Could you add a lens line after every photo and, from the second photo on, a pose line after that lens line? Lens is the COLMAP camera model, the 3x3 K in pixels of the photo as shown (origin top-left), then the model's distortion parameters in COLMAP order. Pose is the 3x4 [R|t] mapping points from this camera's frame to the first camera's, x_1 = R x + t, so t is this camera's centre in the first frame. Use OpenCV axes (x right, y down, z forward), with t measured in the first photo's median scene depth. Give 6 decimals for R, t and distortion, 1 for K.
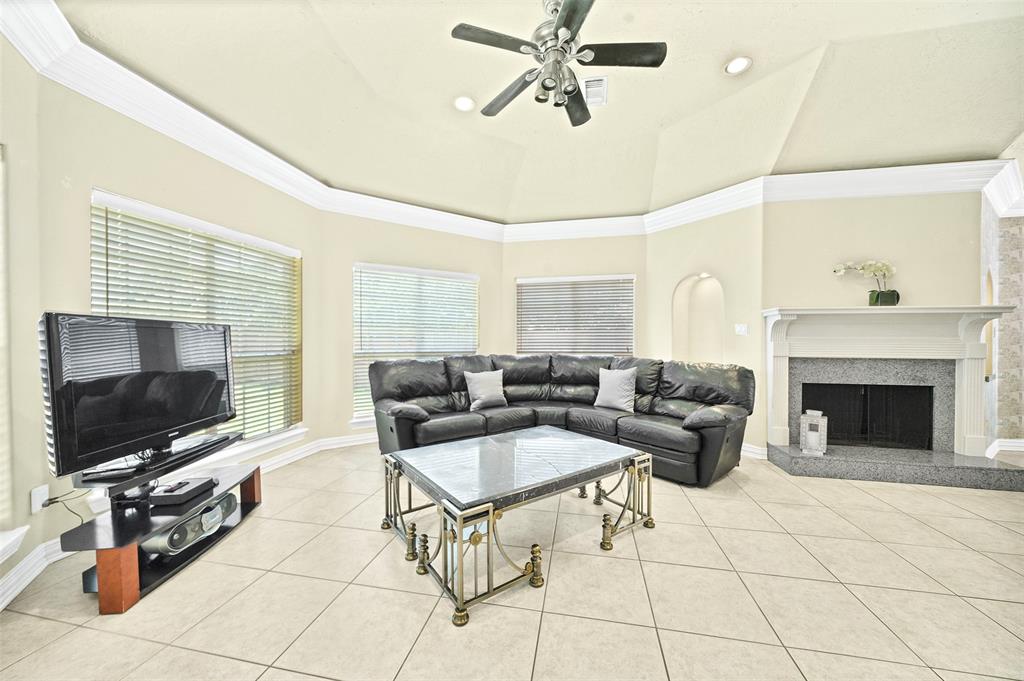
lens RADIAL K [[363.0, 0, 514.1], [0, 363.0, 345.9], [0, 0, 1]] dist [-0.001028, -0.000459]
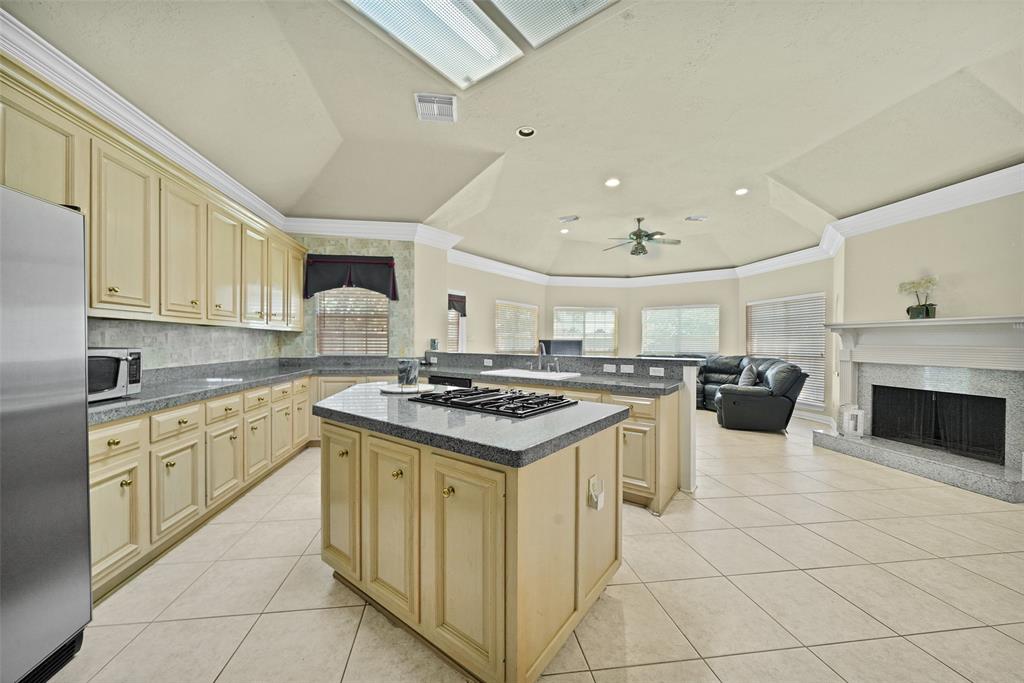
lens RADIAL K [[363.0, 0, 510.3], [0, 363.0, 344.9], [0, 0, 1]] dist [-0.001028, -0.000459]
pose [[0.345107, 0.006317, -0.938542, 1.567198], [-0.014370, 0.999896, 0.001446, -0.012604], [0.938454, 0.012987, 0.345161, -0.544012]]
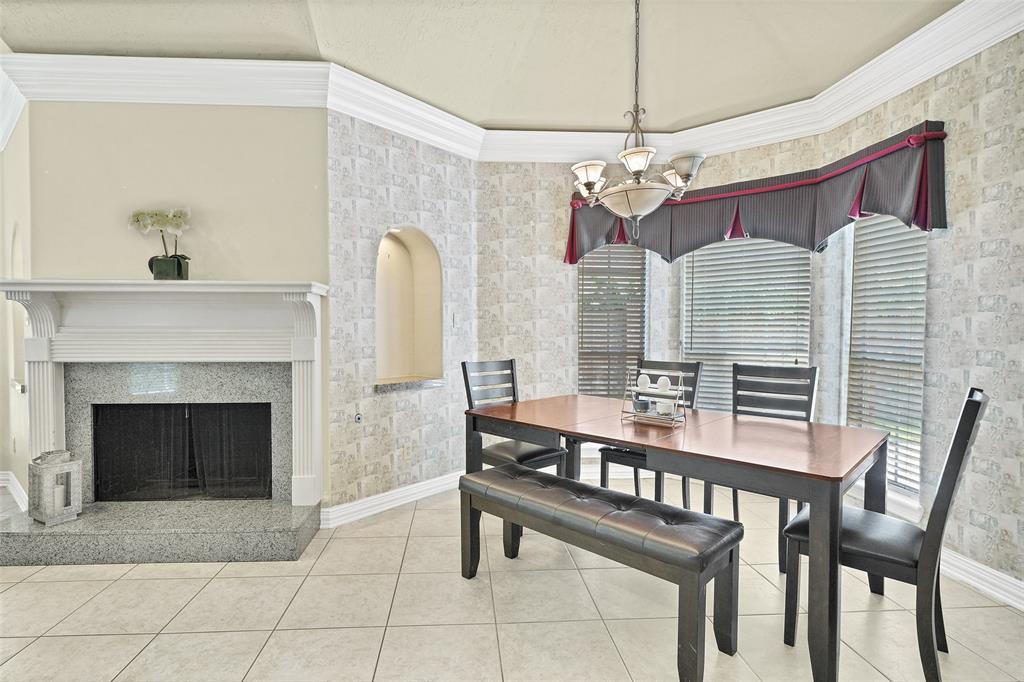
lens RADIAL K [[531.3, 0, 510.0], [0, 531.3, 335.8], [0, 0, 1]] dist [-0.012974, 0.000940]
pose [[0.959913, -0.010873, 0.280086, 1.279668], [0.004991, 0.999752, 0.021706, -0.029261], [-0.280253, -0.019438, 0.959729, -0.047163]]
